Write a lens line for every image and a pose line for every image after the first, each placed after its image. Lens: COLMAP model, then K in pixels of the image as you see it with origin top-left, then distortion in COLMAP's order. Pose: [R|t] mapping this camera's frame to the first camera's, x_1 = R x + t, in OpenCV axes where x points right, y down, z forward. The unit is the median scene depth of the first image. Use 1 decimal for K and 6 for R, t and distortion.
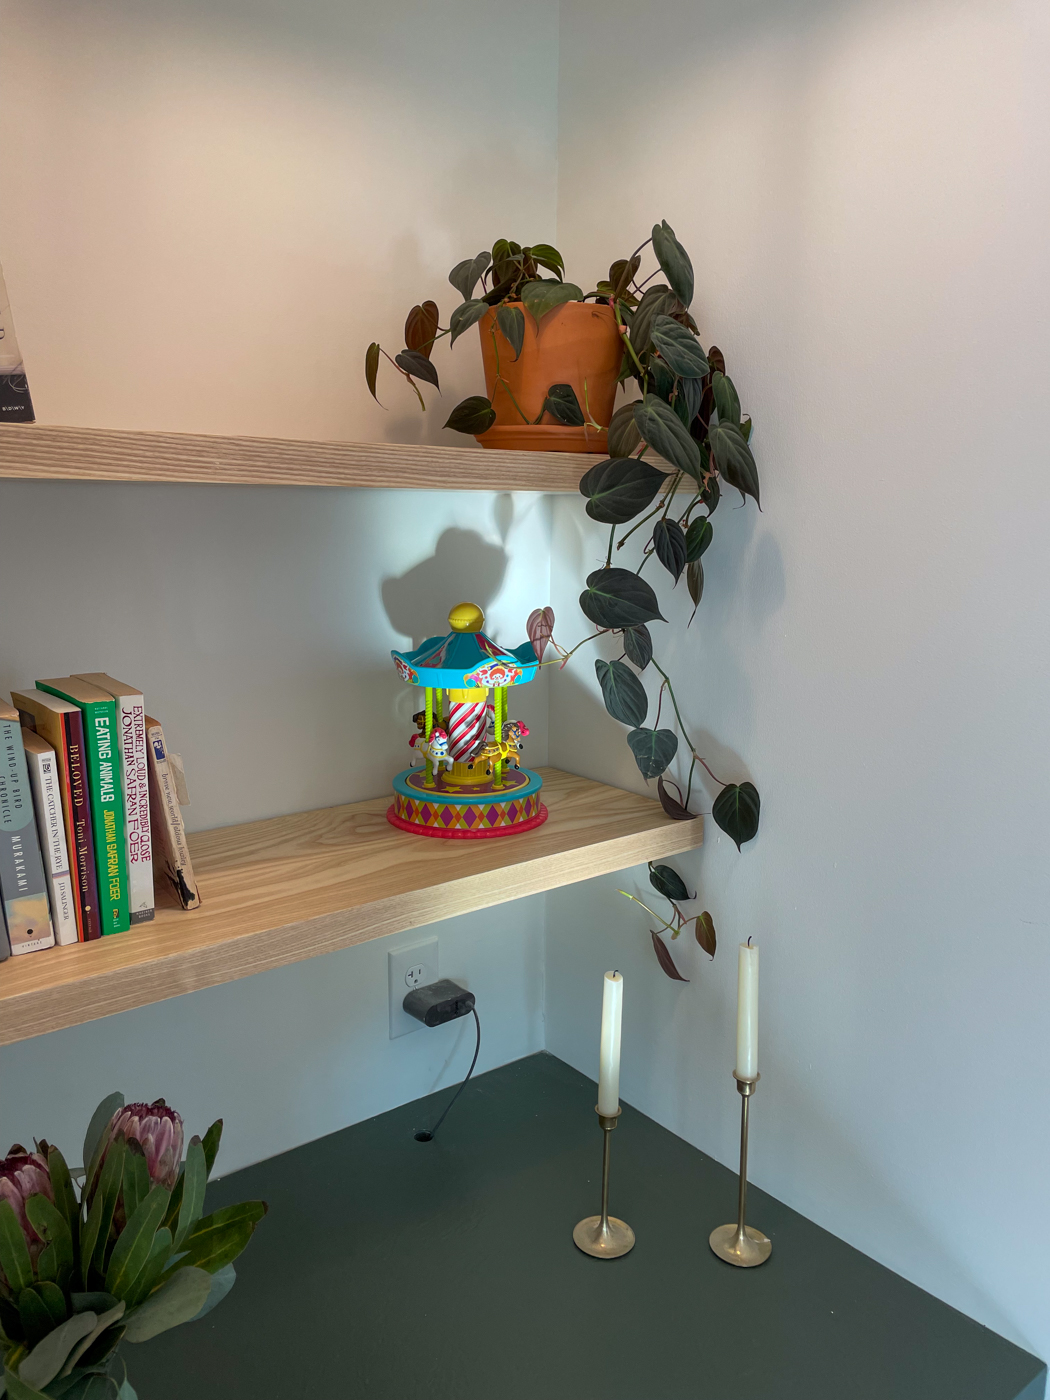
lens RADIAL K [[1014.4, 0, 525.0], [0, 1014.4, 700.0], [0, 0, 1]] dist [0.138287, -0.158198]
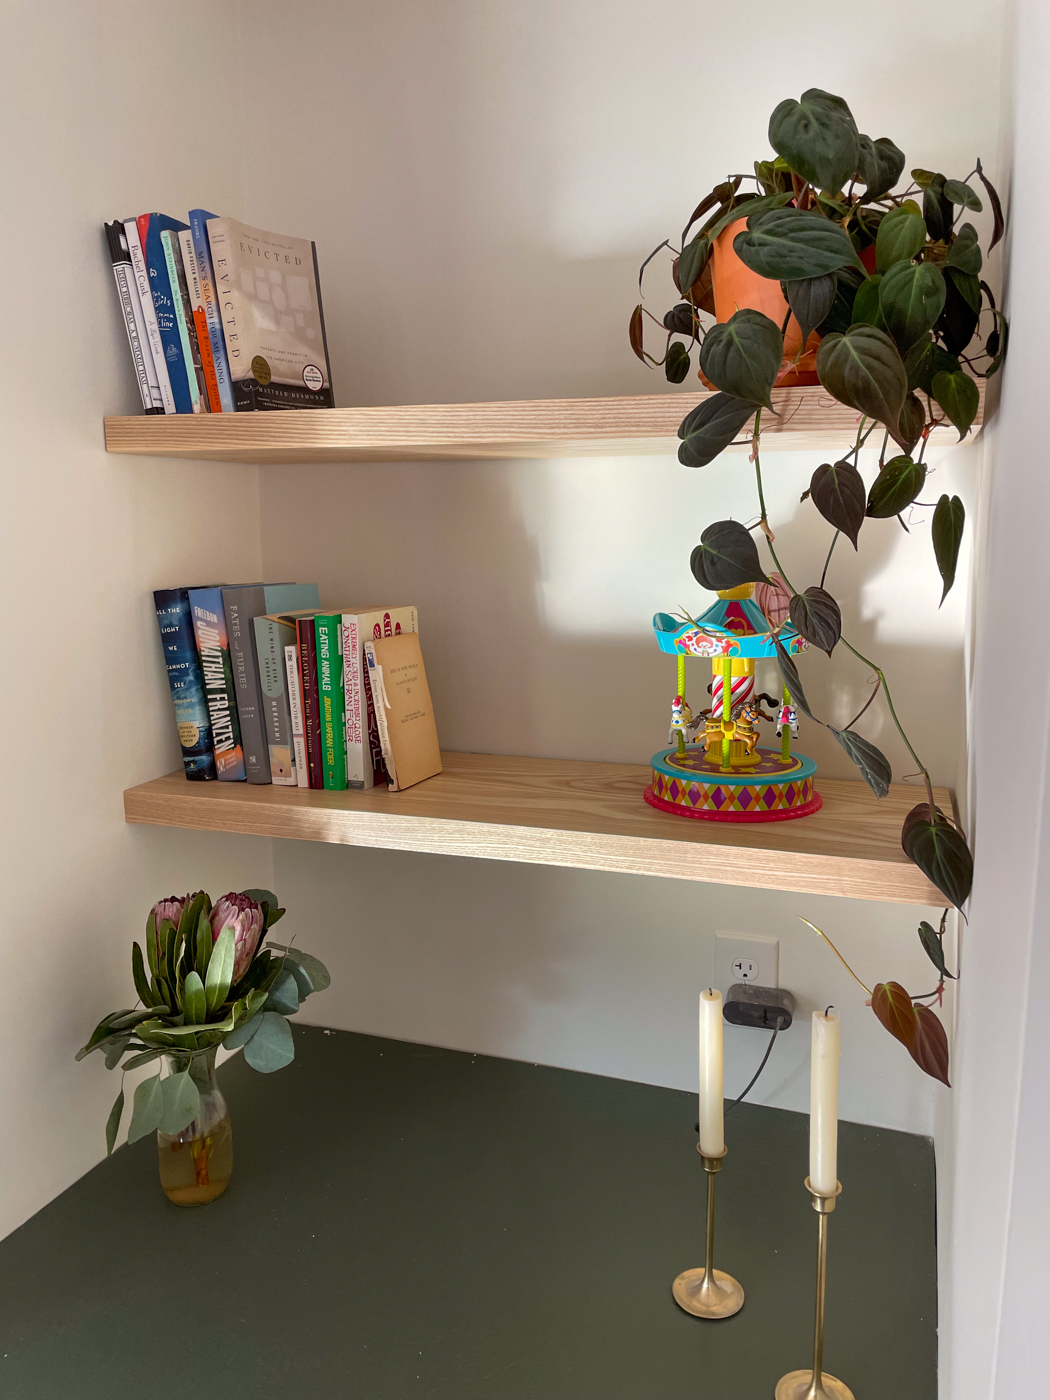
lens RADIAL K [[1014.4, 0, 525.0], [0, 1014.4, 700.0], [0, 0, 1]] dist [0.138287, -0.158198]
pose [[0.568255, 0.136106, -0.811518, 0.804531], [-0.143329, 0.987521, 0.065261, -0.013528], [0.810274, 0.079229, 0.580671, 0.419303]]
